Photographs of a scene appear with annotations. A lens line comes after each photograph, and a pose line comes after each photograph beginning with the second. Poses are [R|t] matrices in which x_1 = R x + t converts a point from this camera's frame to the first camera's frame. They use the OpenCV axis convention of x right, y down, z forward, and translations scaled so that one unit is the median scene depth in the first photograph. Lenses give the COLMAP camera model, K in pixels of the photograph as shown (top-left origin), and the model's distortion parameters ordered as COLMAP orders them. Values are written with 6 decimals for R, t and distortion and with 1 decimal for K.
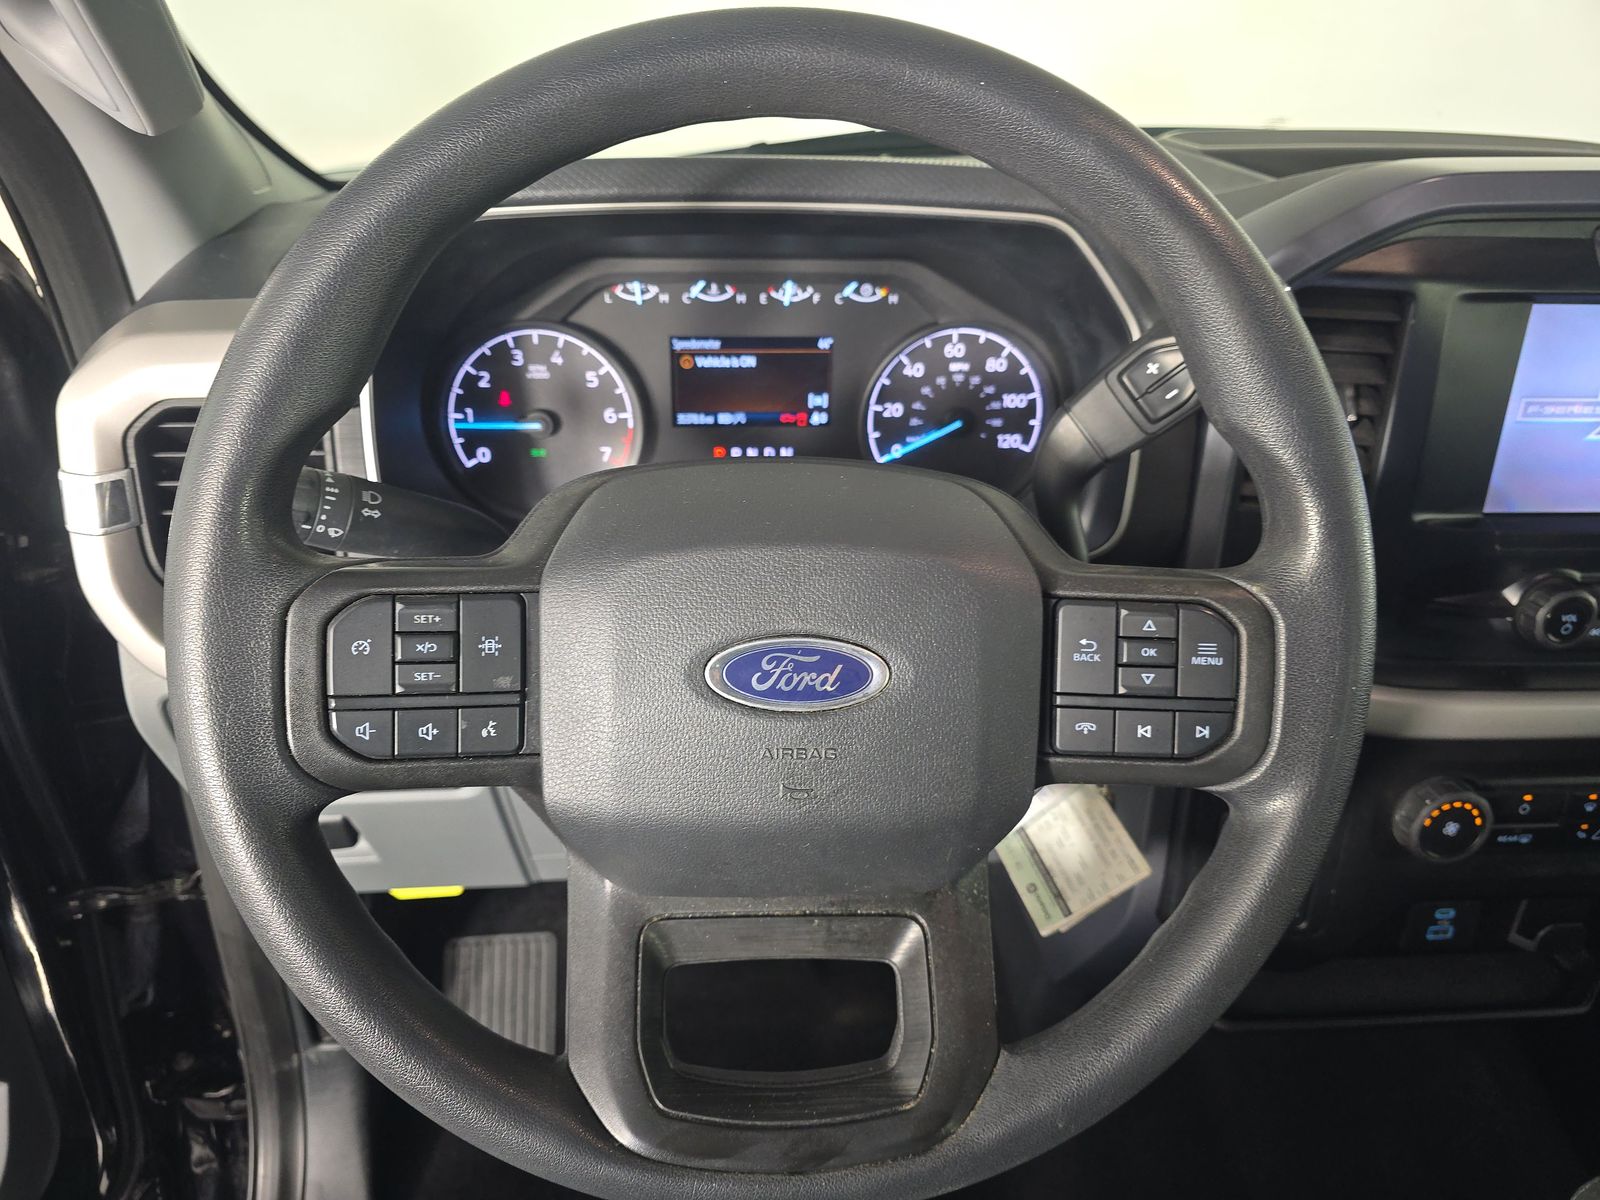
lens RADIAL K [[1070.0, 0, 800.0], [0, 1070.0, 600.0], [0, 0, 1]] dist [0.070323, -0.000599]
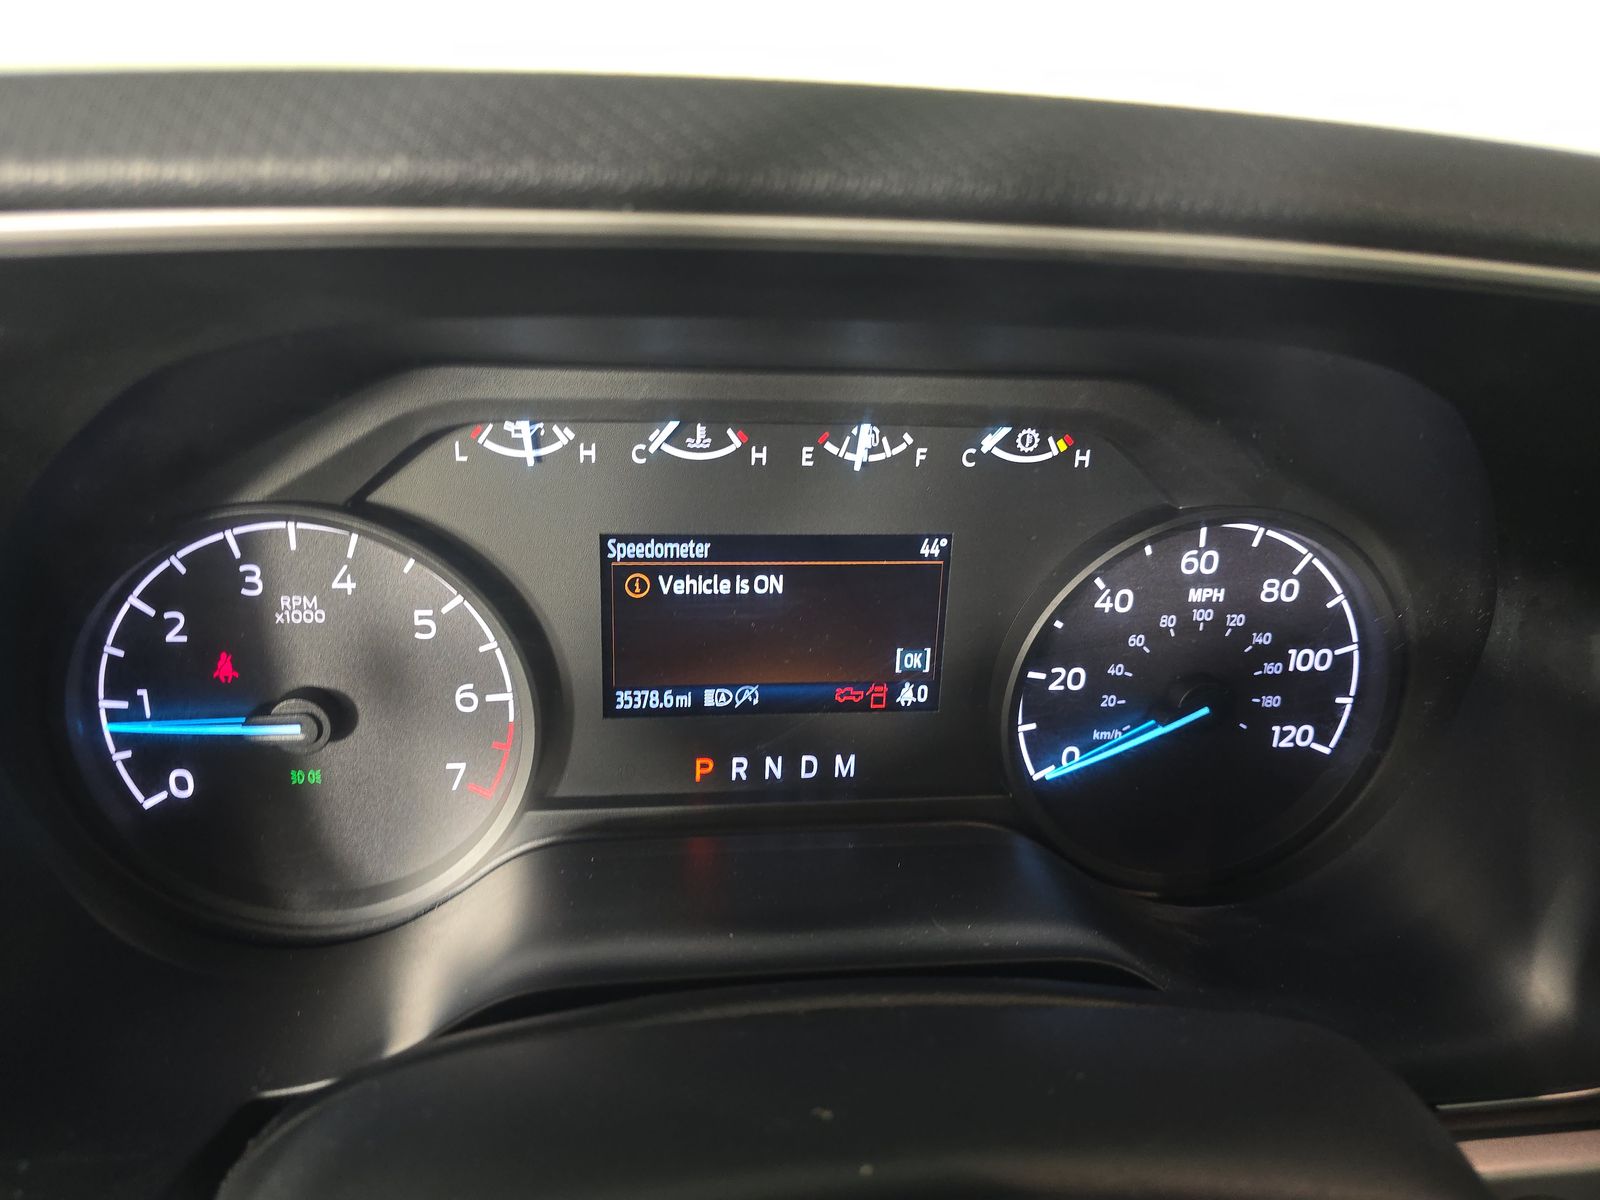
lens RADIAL K [[1037.7, 0, 800.0], [0, 1037.7, 600.0], [0, 0, 1]] dist [0.028652, -0.001512]
pose [[0.998705, 0.005345, 0.050601, -0.058020], [-0.002081, 0.997925, -0.064348, -0.186925], [-0.050840, 0.064159, 0.996644, 0.553558]]
